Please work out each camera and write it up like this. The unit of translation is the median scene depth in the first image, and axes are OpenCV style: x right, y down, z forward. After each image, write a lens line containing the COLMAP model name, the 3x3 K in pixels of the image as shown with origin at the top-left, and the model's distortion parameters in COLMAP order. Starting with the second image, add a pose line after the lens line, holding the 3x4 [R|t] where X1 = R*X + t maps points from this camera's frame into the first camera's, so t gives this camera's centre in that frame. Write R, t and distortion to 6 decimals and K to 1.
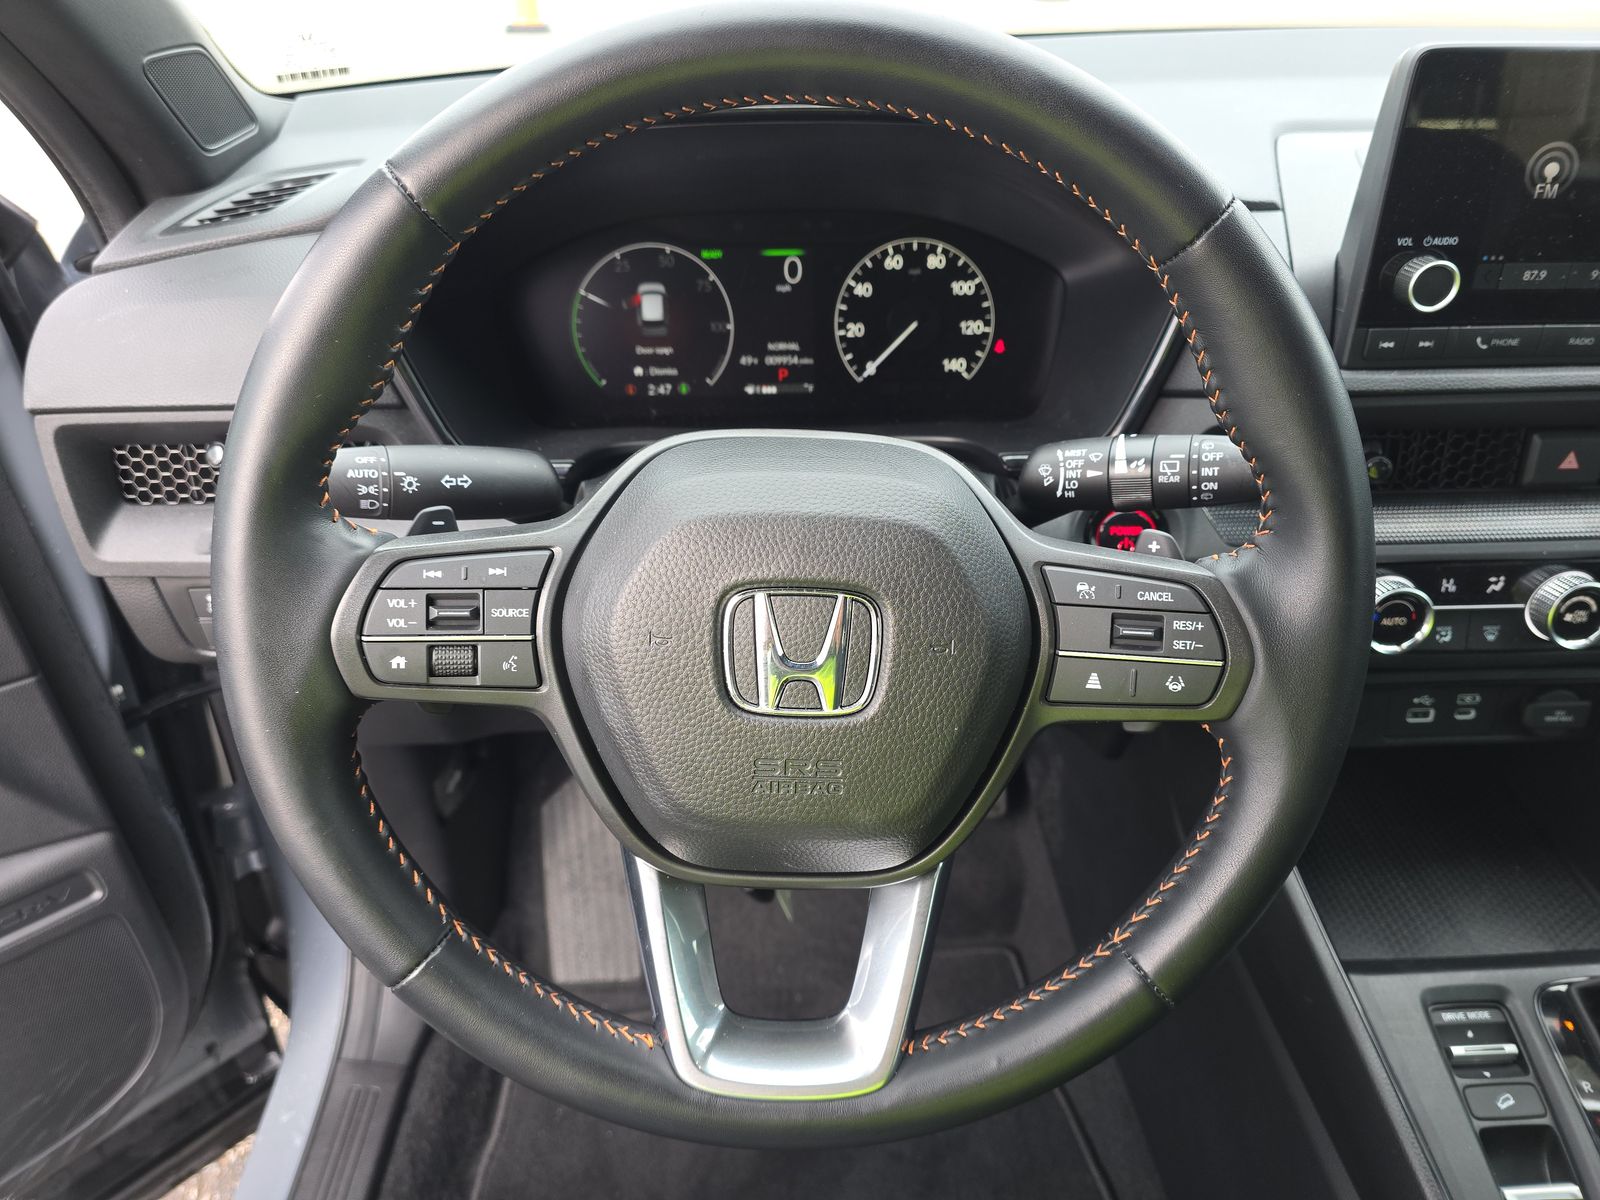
lens RADIAL K [[1047.9, 0, 797.1], [0, 1047.9, 612.5], [0, 0, 1]] dist [0.005169, -0.000405]
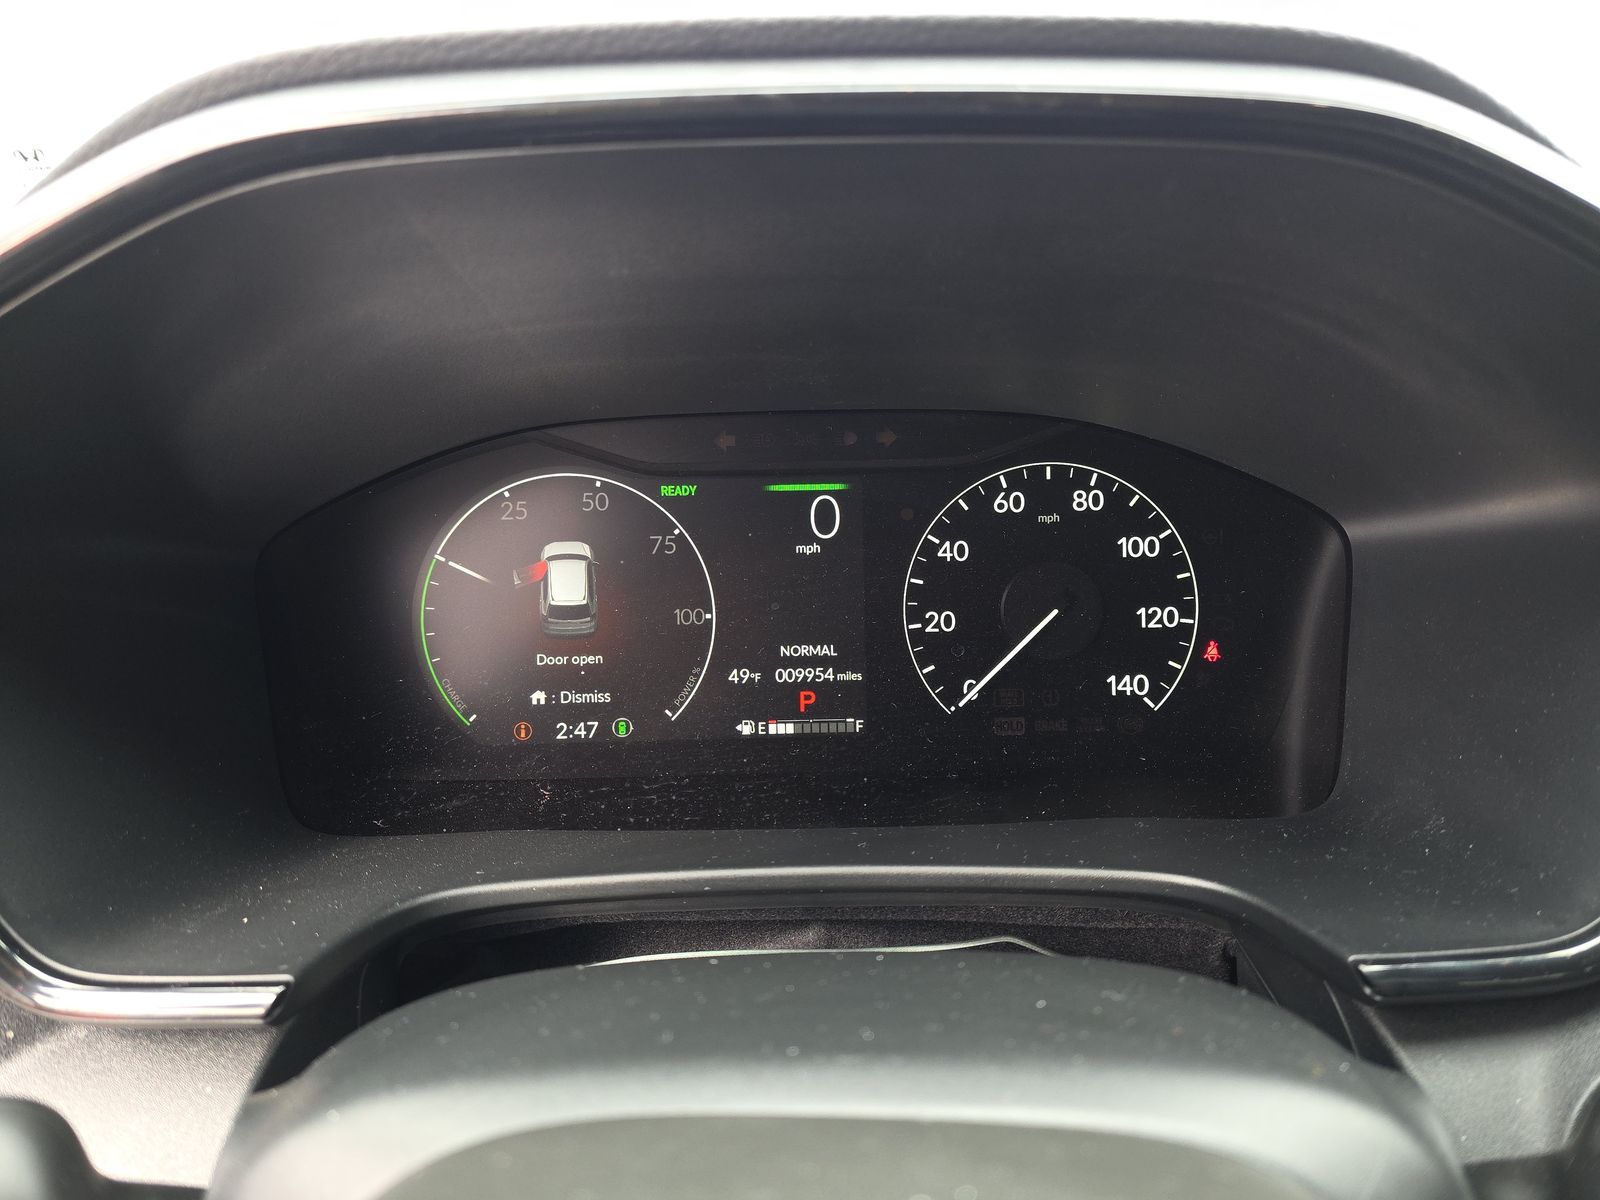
lens RADIAL K [[1047.9, 0, 799.8], [0, 1047.9, 595.7], [0, 0, 1]] dist [0.005169, -0.000405]
pose [[0.999830, -0.003618, -0.018068, -0.007279], [-0.000633, 0.973221, -0.229873, -0.158442], [0.018416, 0.229845, 0.973053, 0.469905]]
